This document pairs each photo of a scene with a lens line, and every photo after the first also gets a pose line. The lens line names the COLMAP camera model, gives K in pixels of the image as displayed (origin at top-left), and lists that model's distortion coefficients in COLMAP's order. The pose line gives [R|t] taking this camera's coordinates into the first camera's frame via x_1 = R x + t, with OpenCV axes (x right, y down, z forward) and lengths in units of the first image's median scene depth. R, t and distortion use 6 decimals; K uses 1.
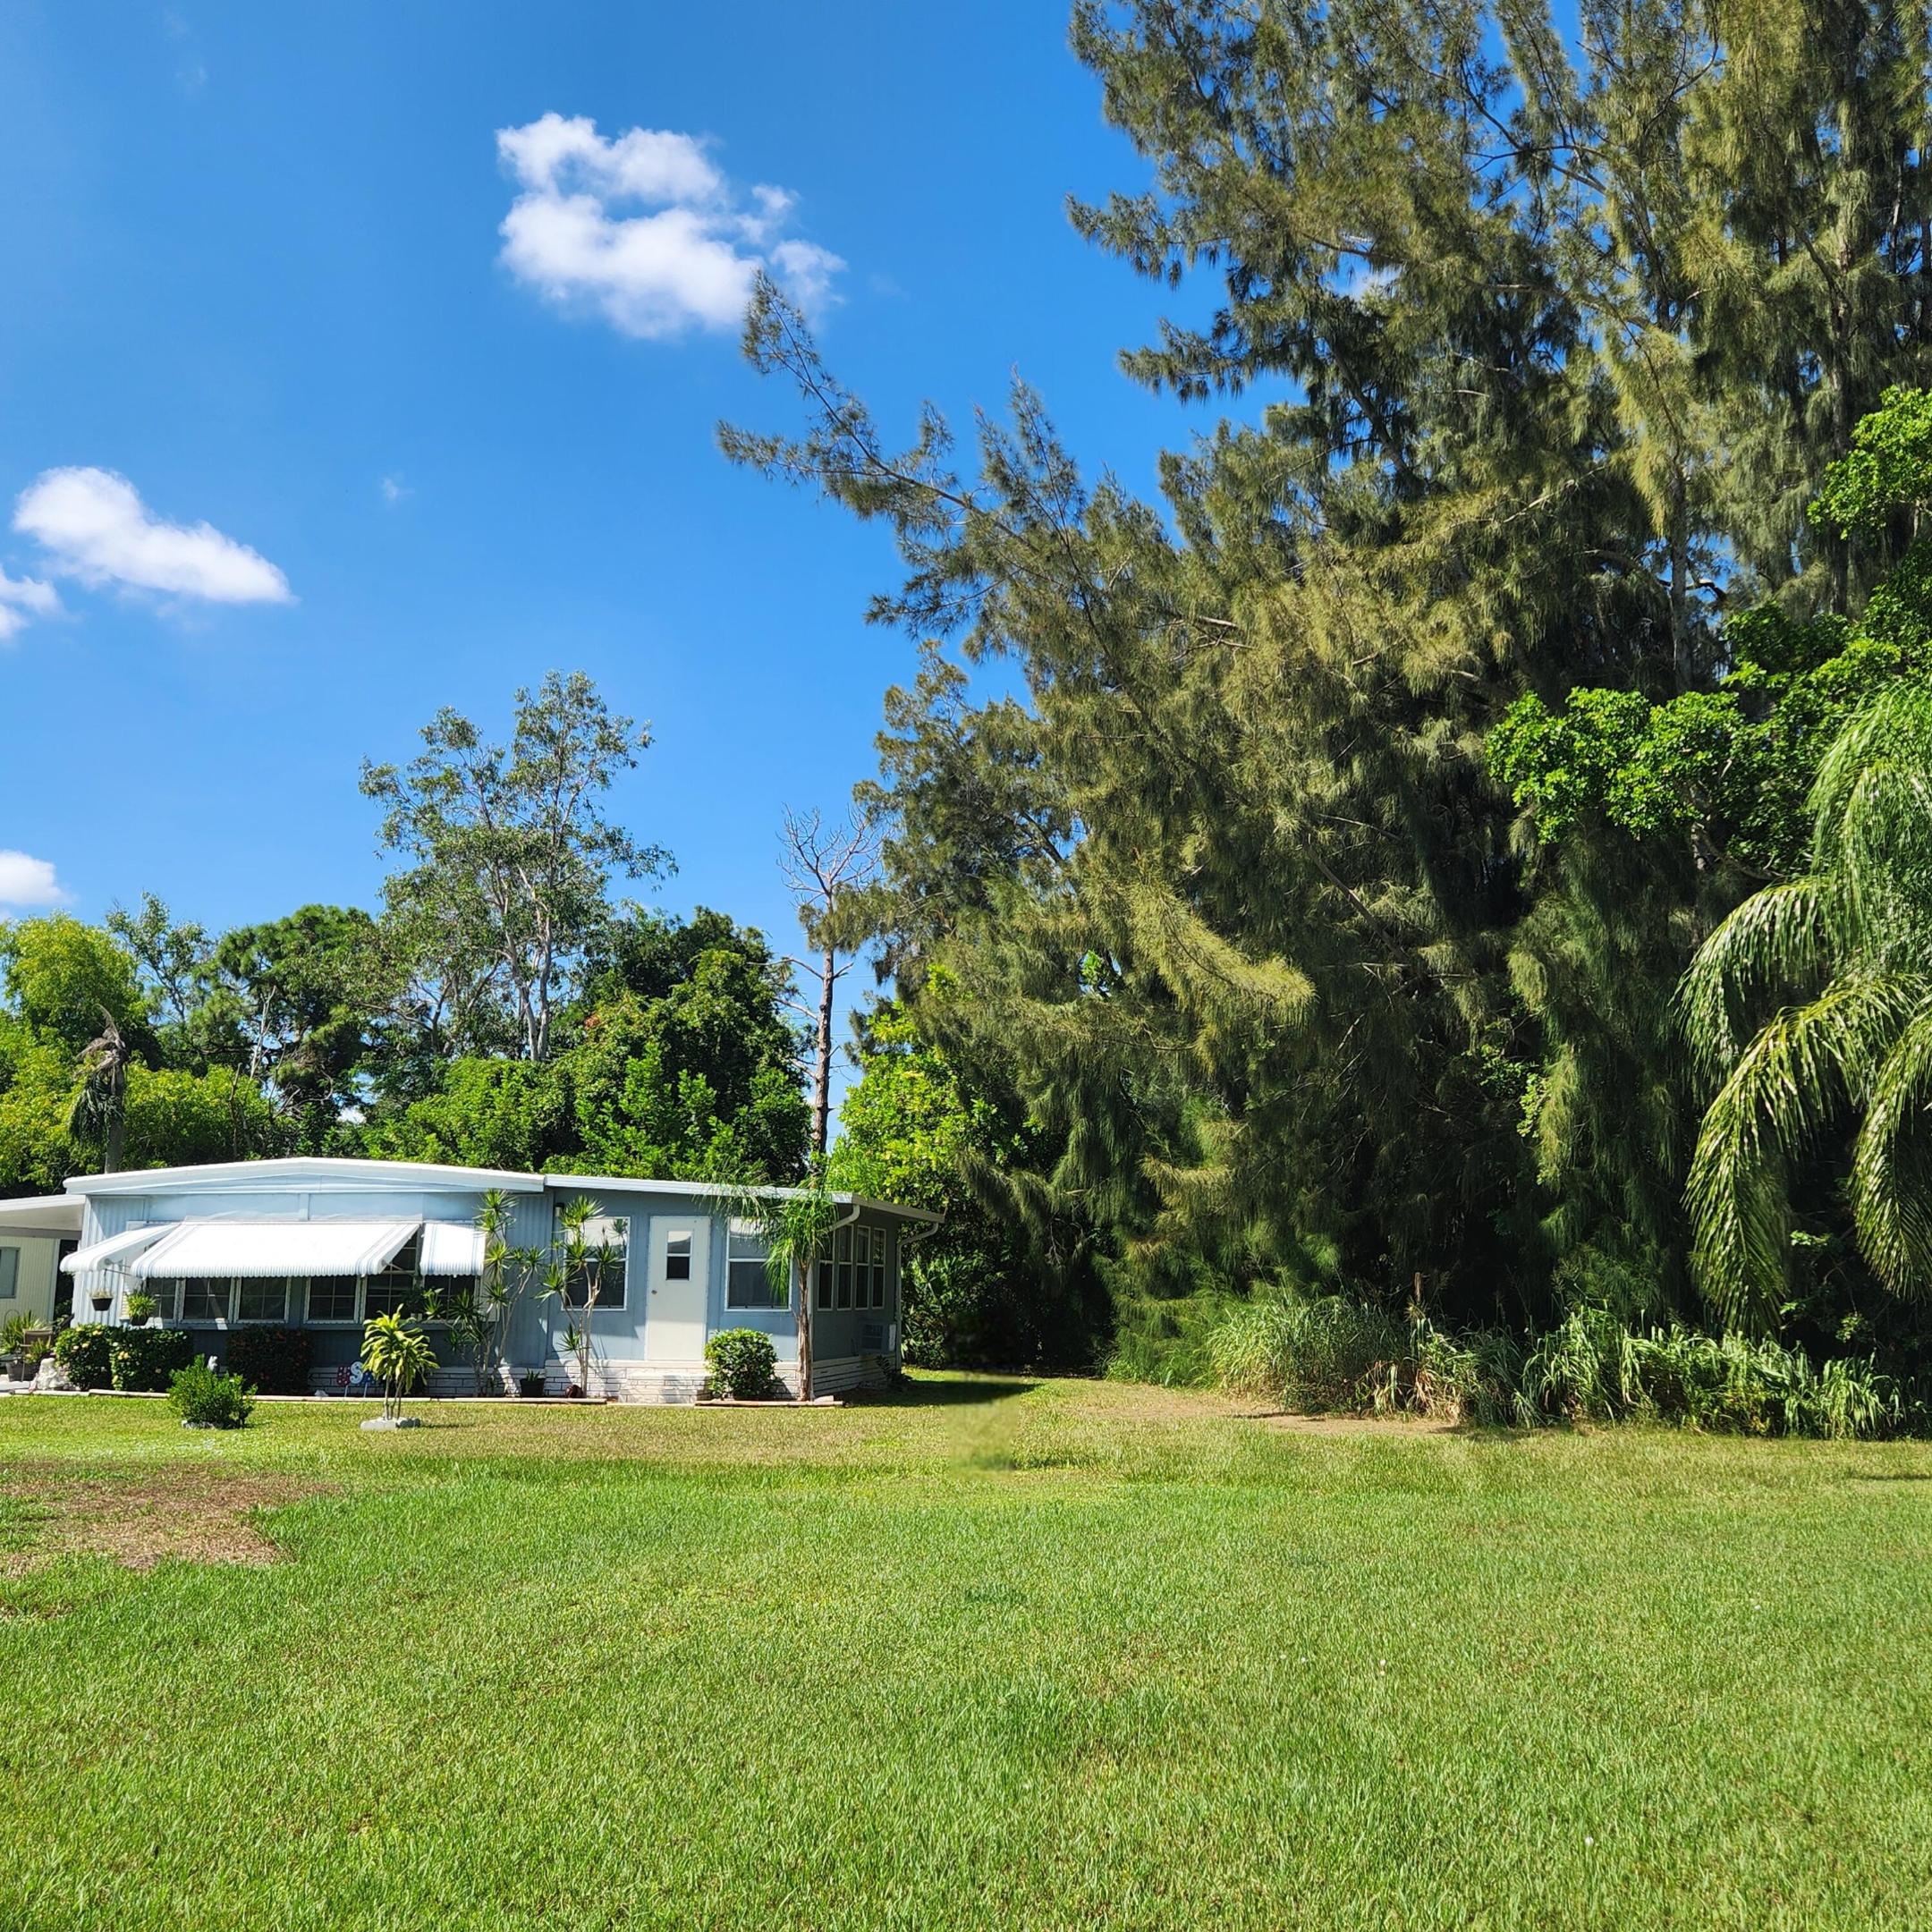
lens RADIAL K [[1916.2, 0, 936.6], [0, 1916.2, 1005.0], [0, 0, 1]] dist [0.082003, -0.150182]
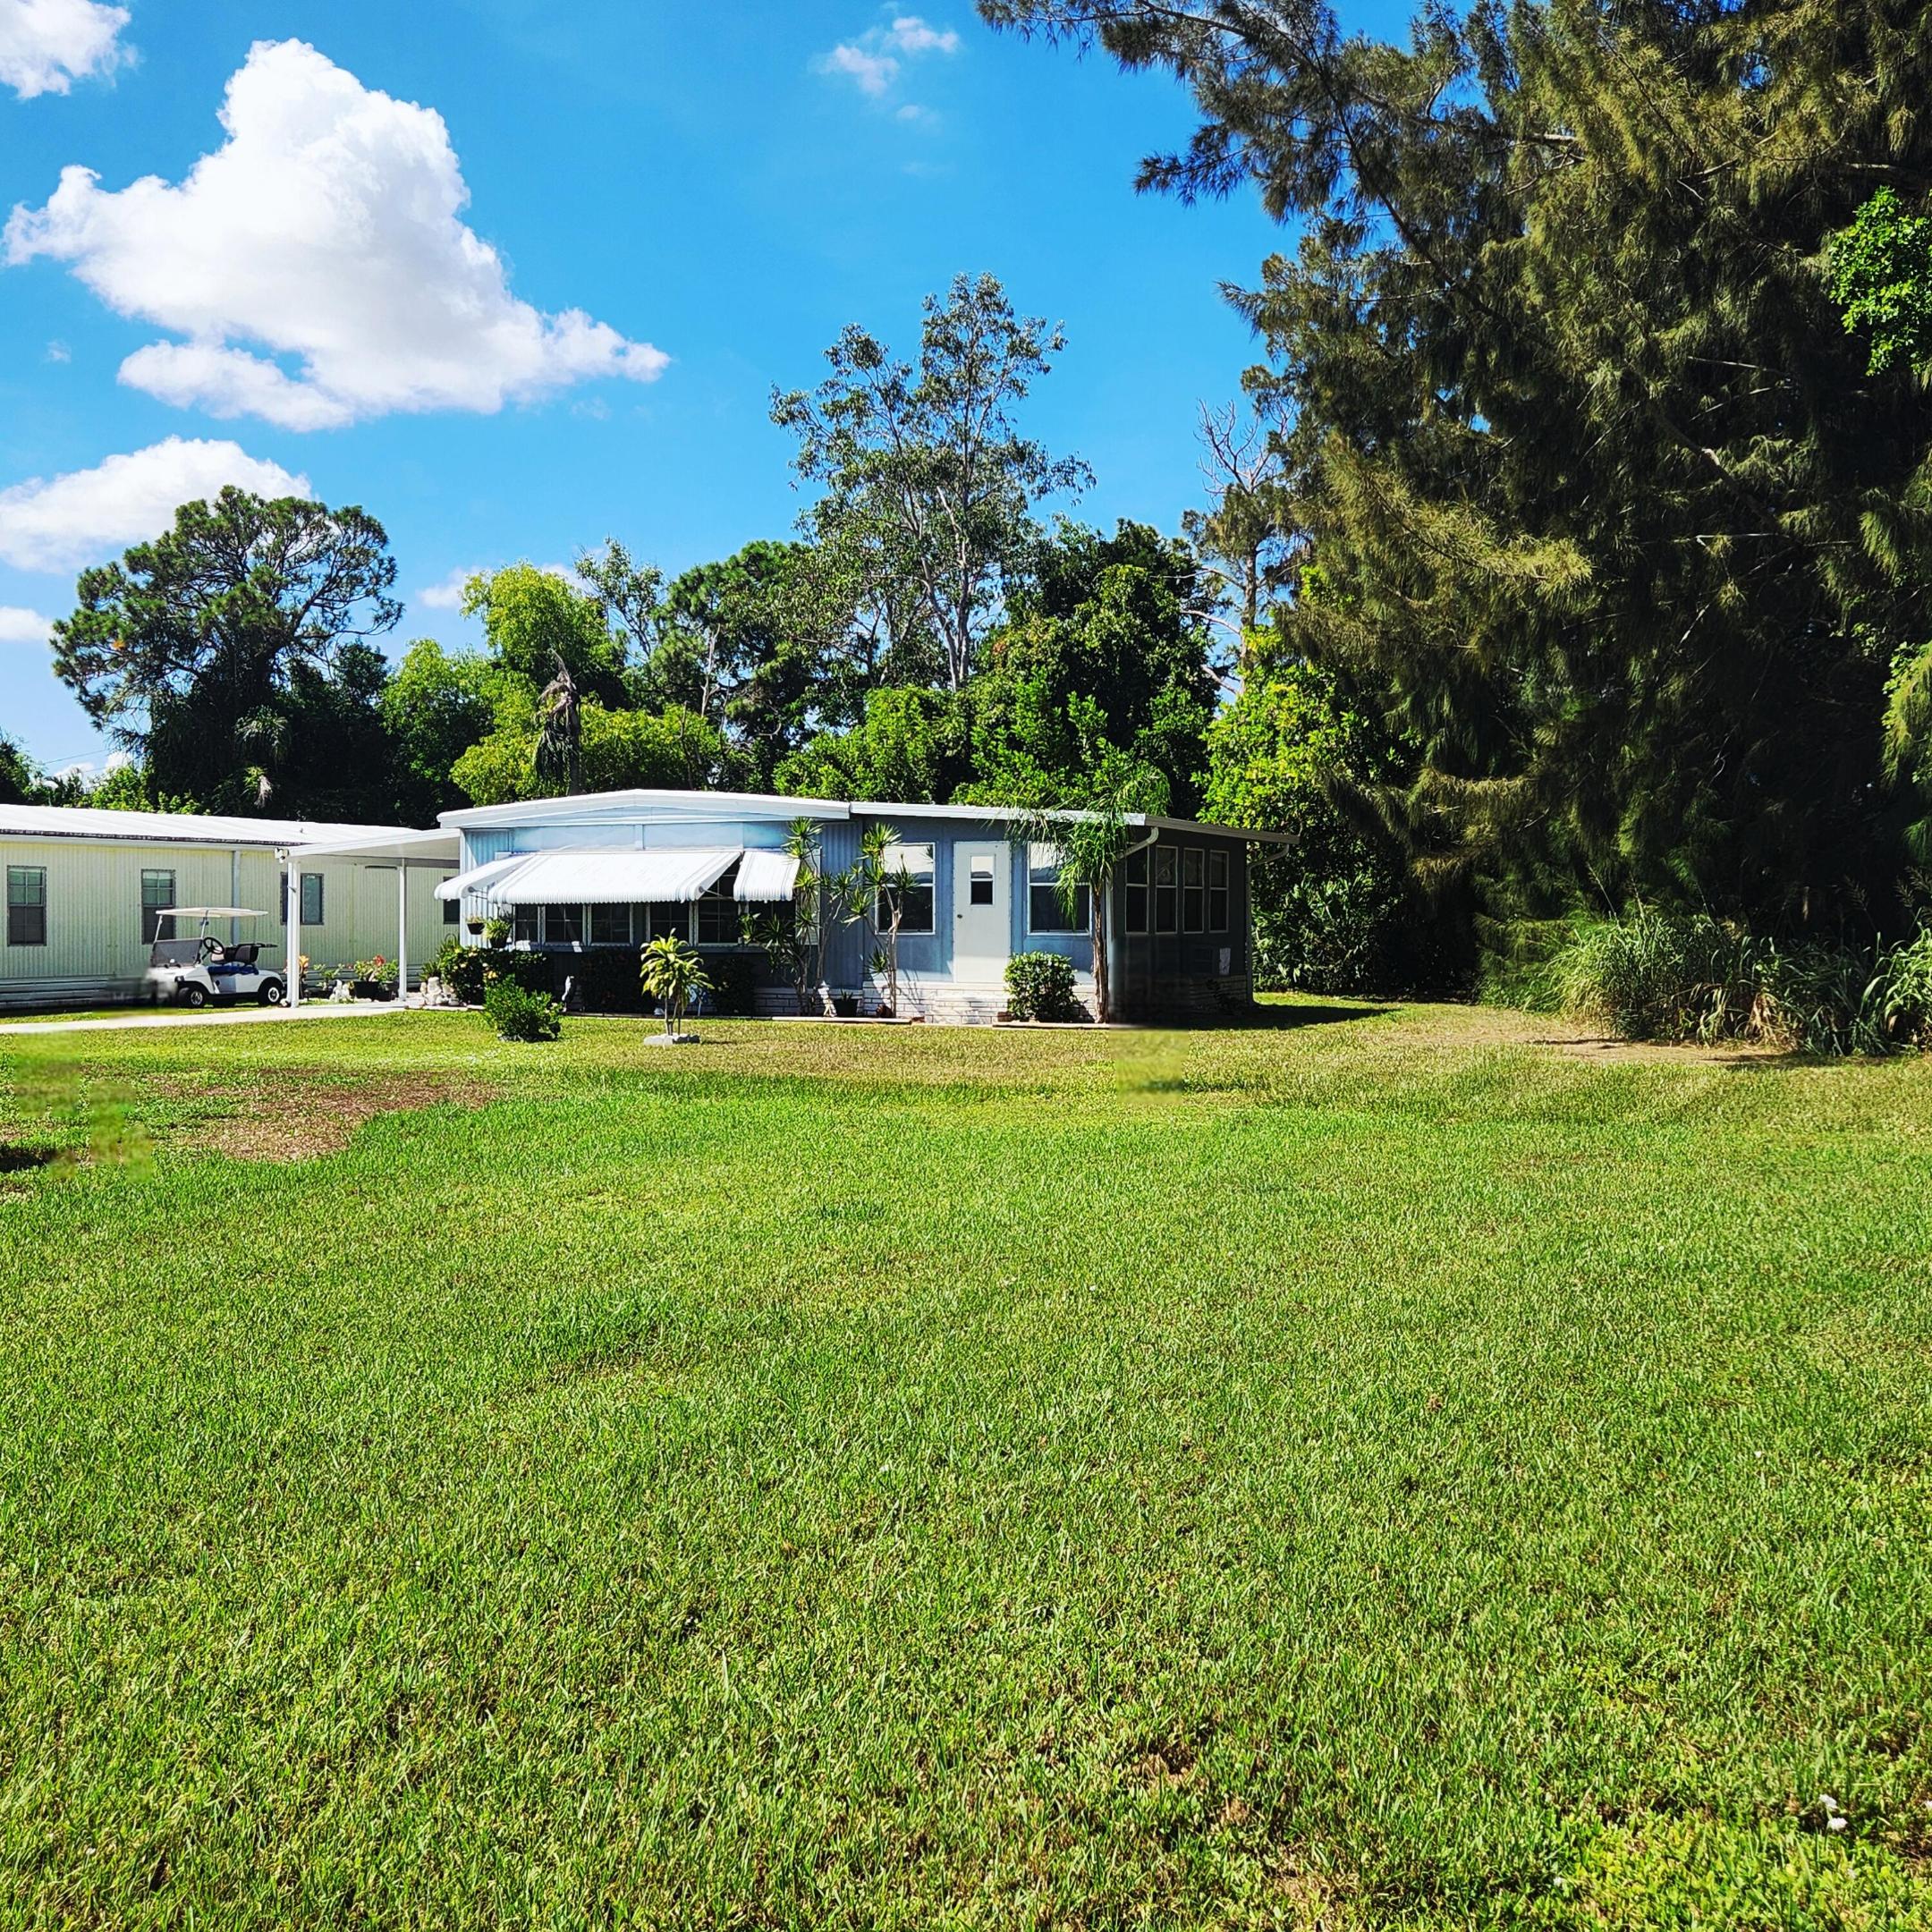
lens RADIAL K [[1916.2, 0, 936.6], [0, 1916.2, 1005.0], [0, 0, 1]] dist [0.082003, -0.150182]
pose [[0.963667, 0.006405, -0.267031, 0.066282], [0.045387, 0.981248, 0.187328, 0.003572], [0.263224, -0.192642, 0.945305, 0.022287]]
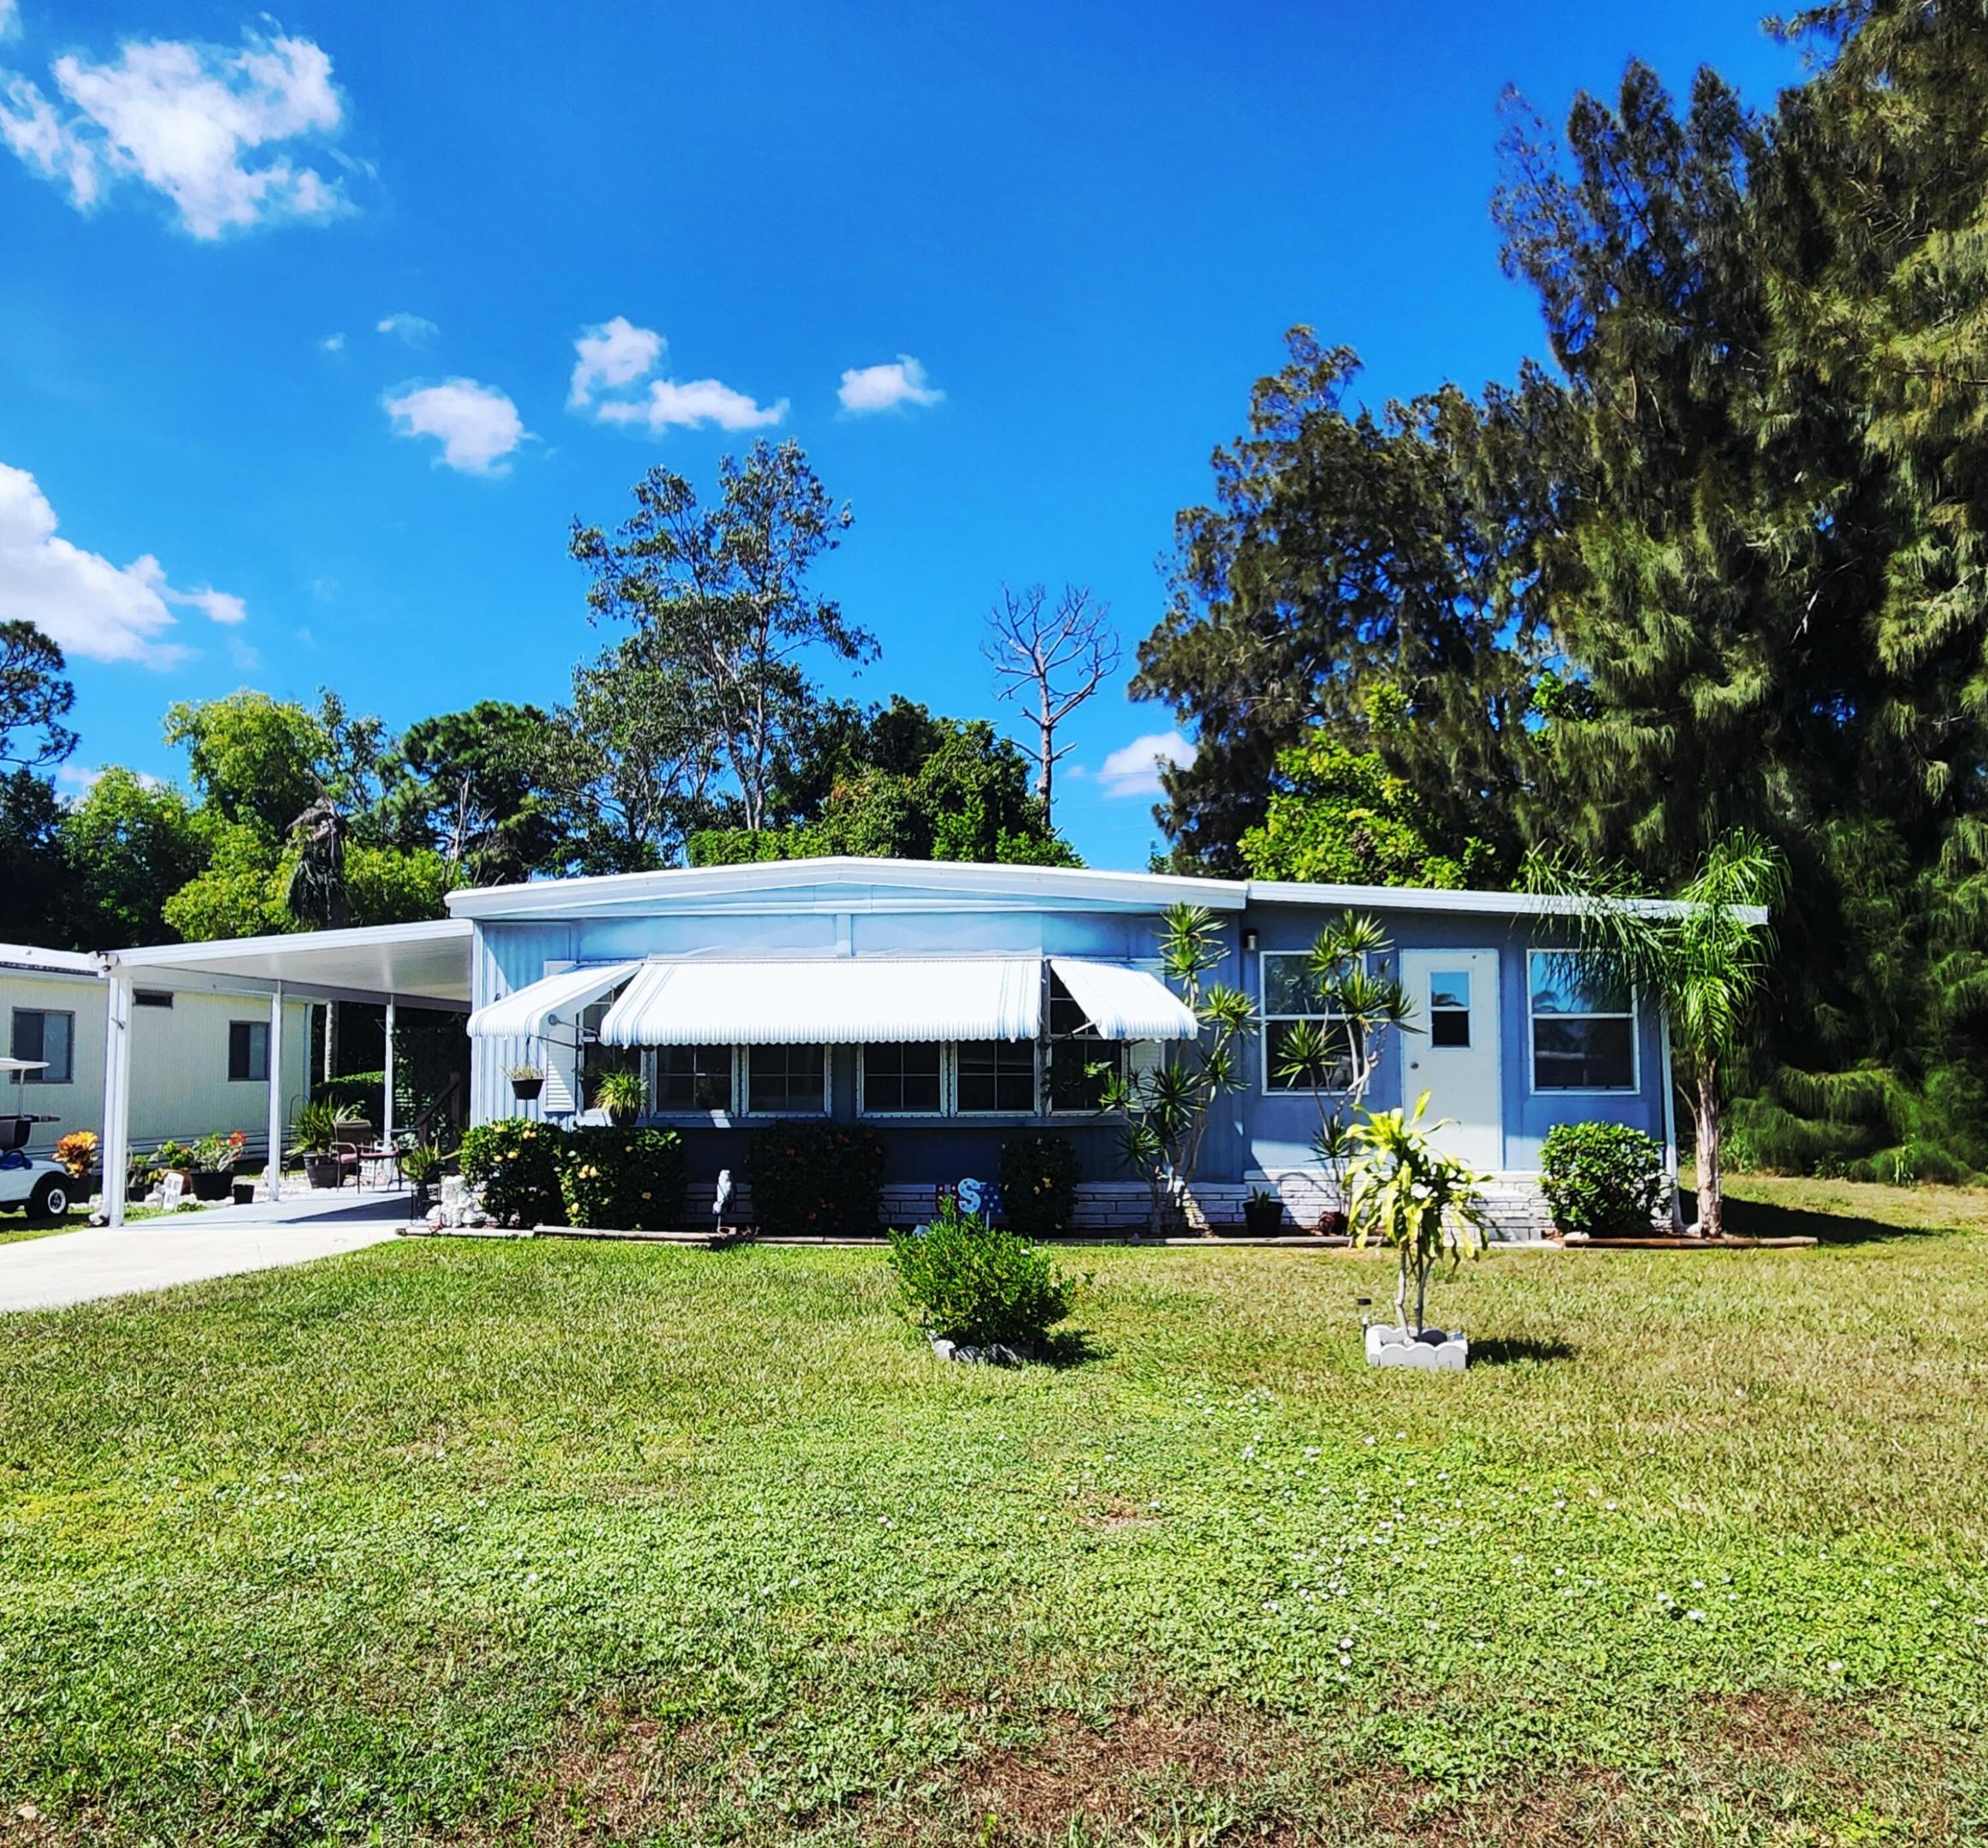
lens RADIAL K [[1414.4, 0, 994.6], [0, 1414.4, 1046.2], [0, 0, 1]] dist [-0.000541, -0.000398]
pose [[0.995801, -0.006583, 0.091305, -0.196866], [-0.005393, 0.991460, 0.130297, 0.048942], [-0.091383, -0.130242, 0.987262, 0.326557]]
